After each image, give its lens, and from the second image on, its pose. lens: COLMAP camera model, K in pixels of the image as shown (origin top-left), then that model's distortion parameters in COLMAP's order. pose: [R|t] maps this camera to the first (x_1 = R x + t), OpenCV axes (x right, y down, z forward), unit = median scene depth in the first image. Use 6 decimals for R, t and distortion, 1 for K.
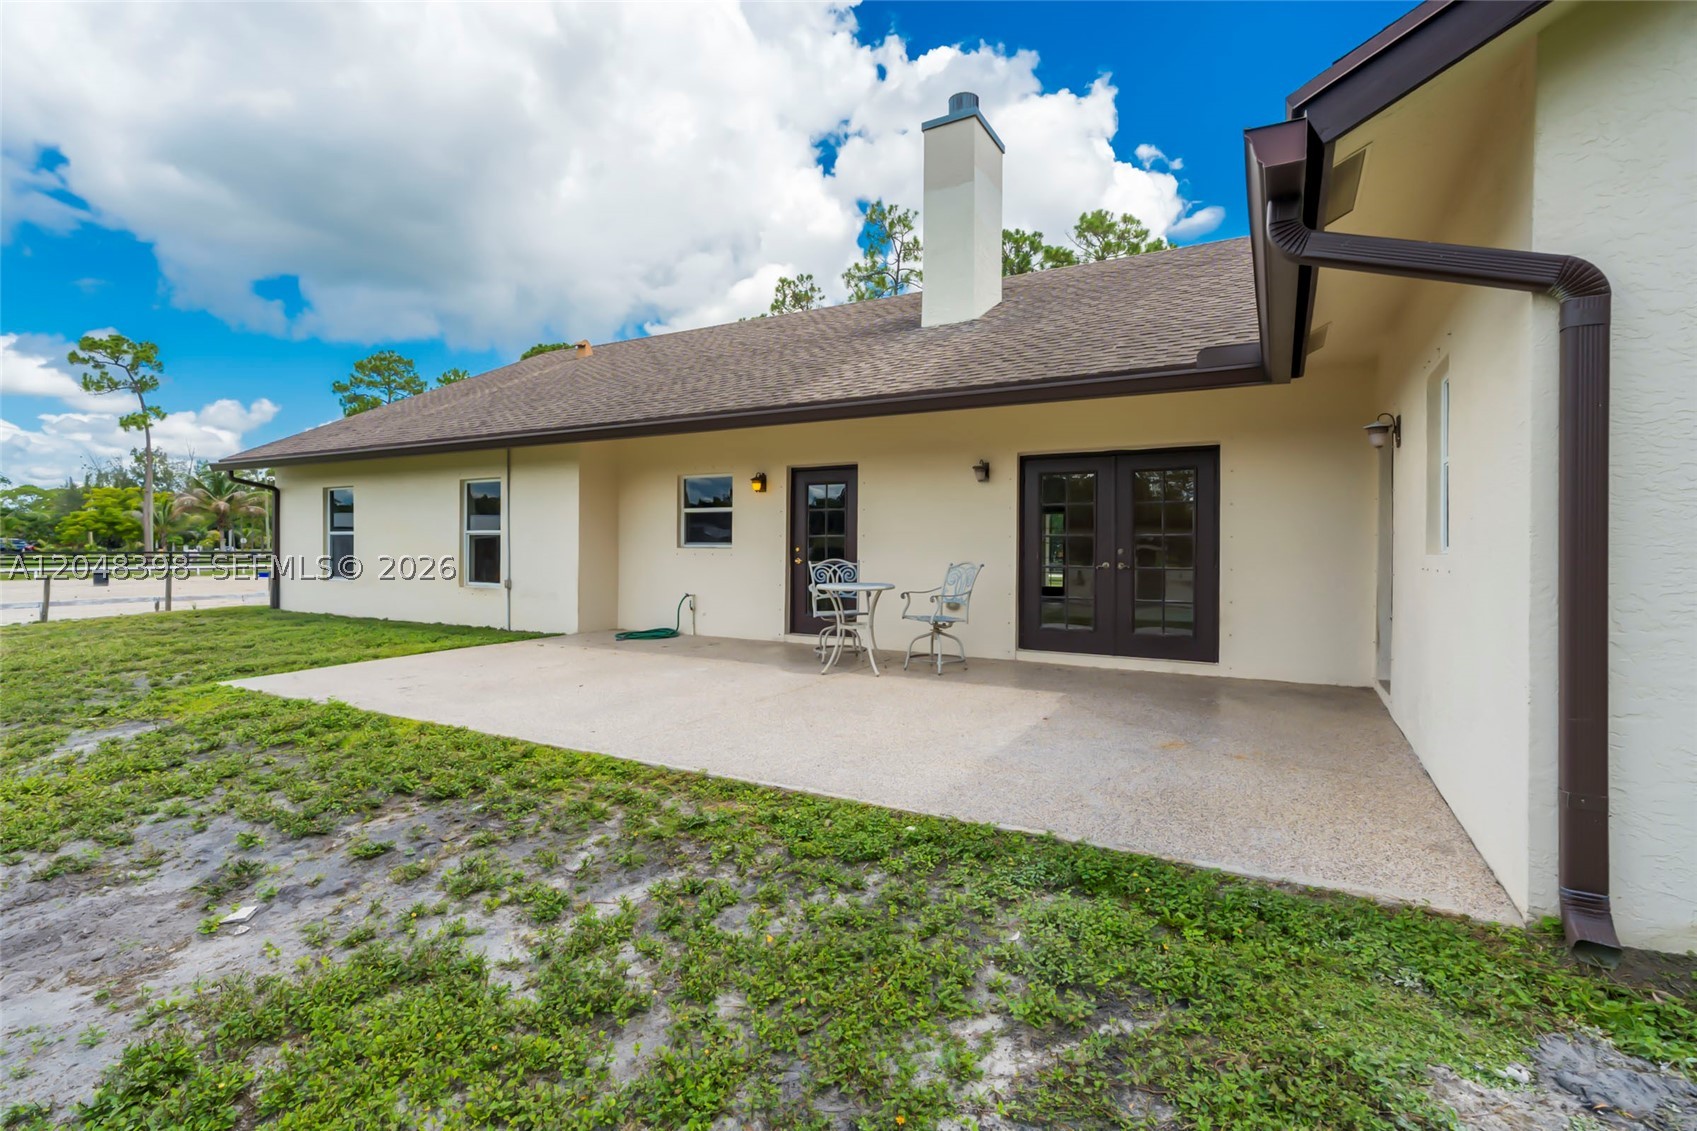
lens RADIAL K [[787.8, 0, 851.7], [0, 787.8, 555.8], [0, 0, 1]] dist [-0.001226, -0.000433]
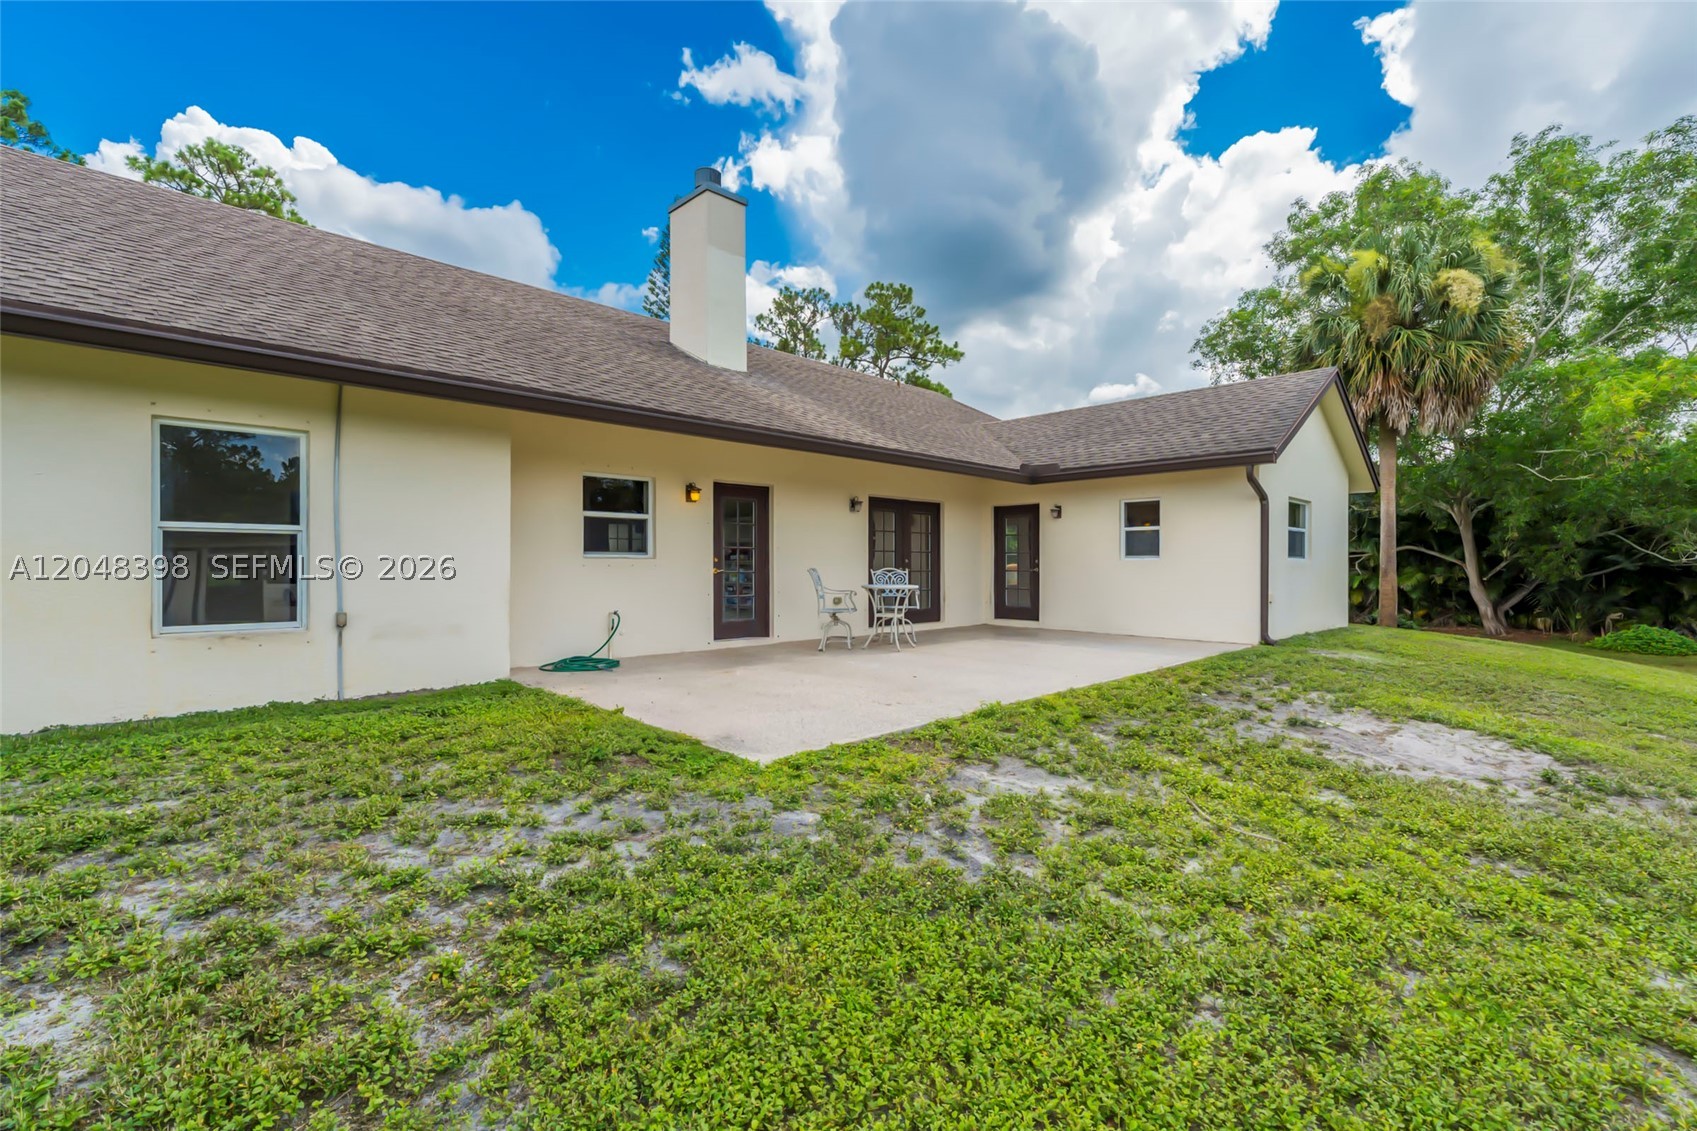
lens RADIAL K [[787.8, 0, 851.7], [0, 787.8, 555.8], [0, 0, 1]] dist [-0.001226, -0.000433]
pose [[0.233174, 0.005660, 0.972419, -0.977423], [0.008317, 0.999935, -0.007814, -0.003731], [-0.972400, 0.009910, 0.233112, 0.544278]]
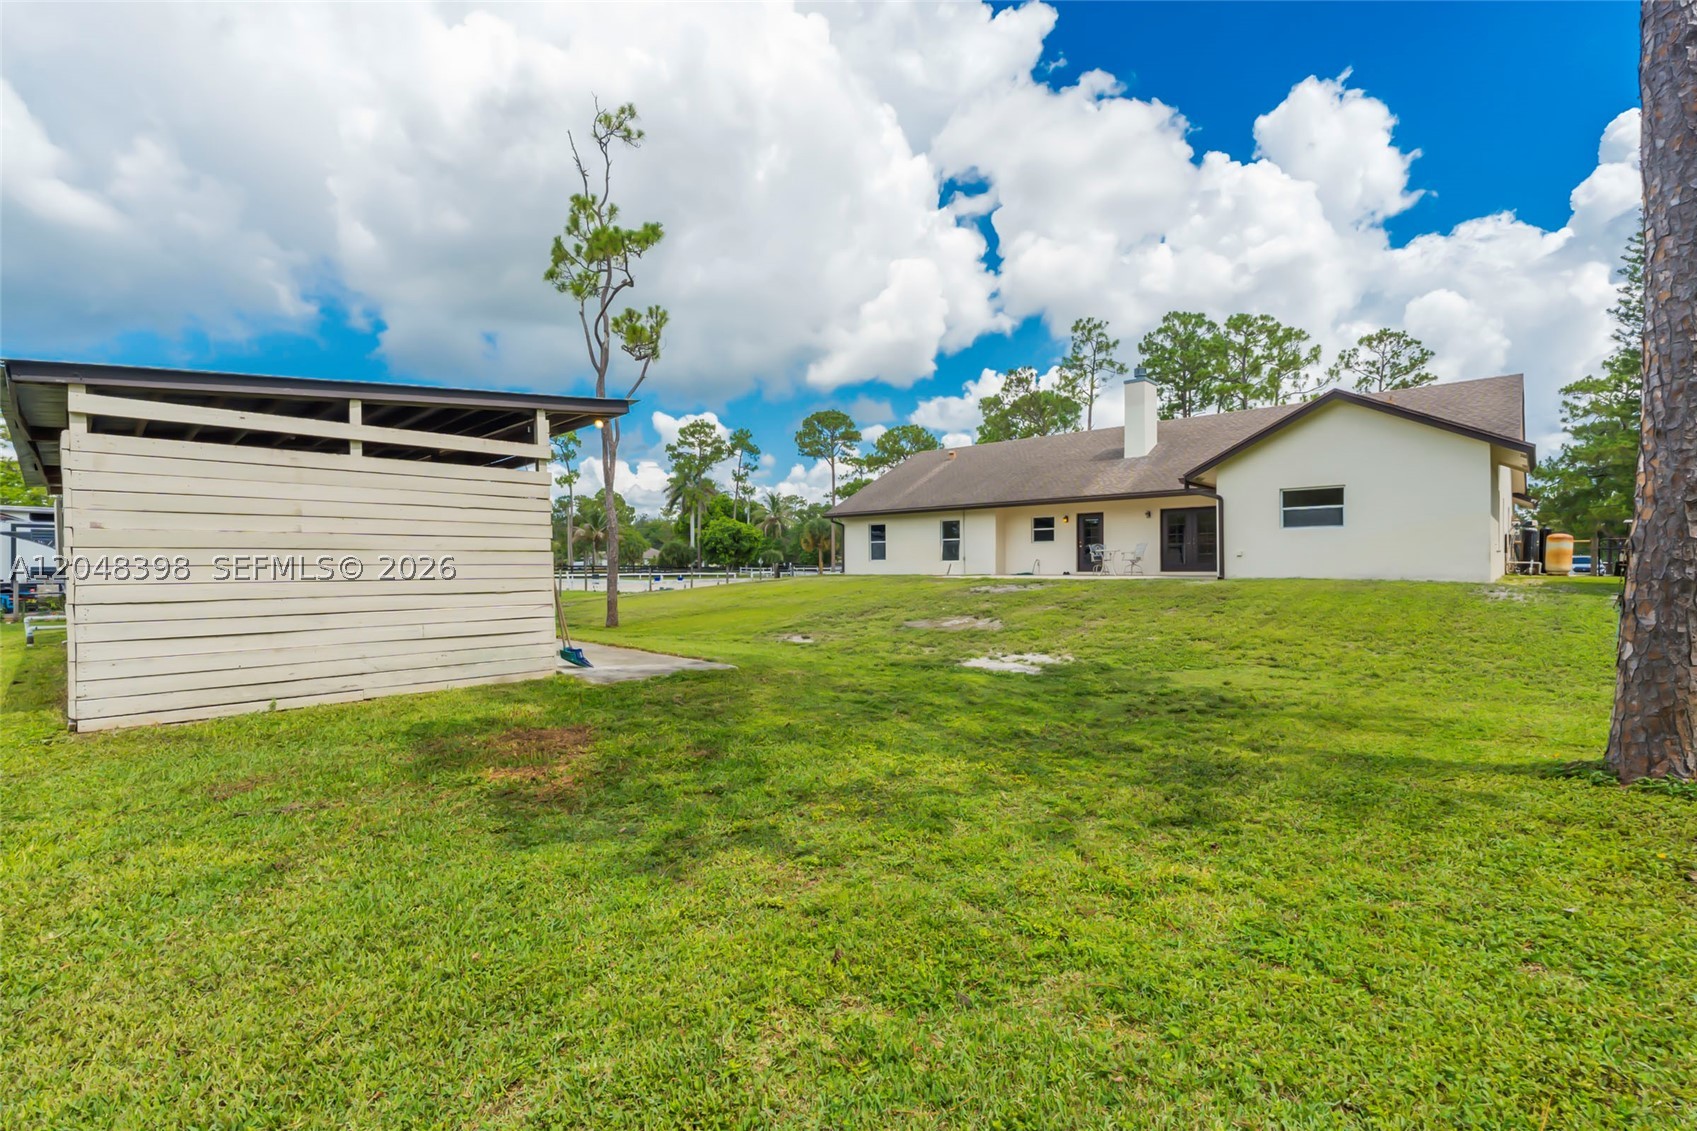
lens RADIAL K [[767.0, 0, 848.5], [0, 767.0, 565.5], [0, 0, 1]] dist [-0.002361, 0.000093]
pose [[0.972733, -0.016272, -0.231356, -0.231030], [0.014379, 0.999848, -0.009866, 0.086004], [0.231482, 0.006270, 0.972819, -1.782298]]
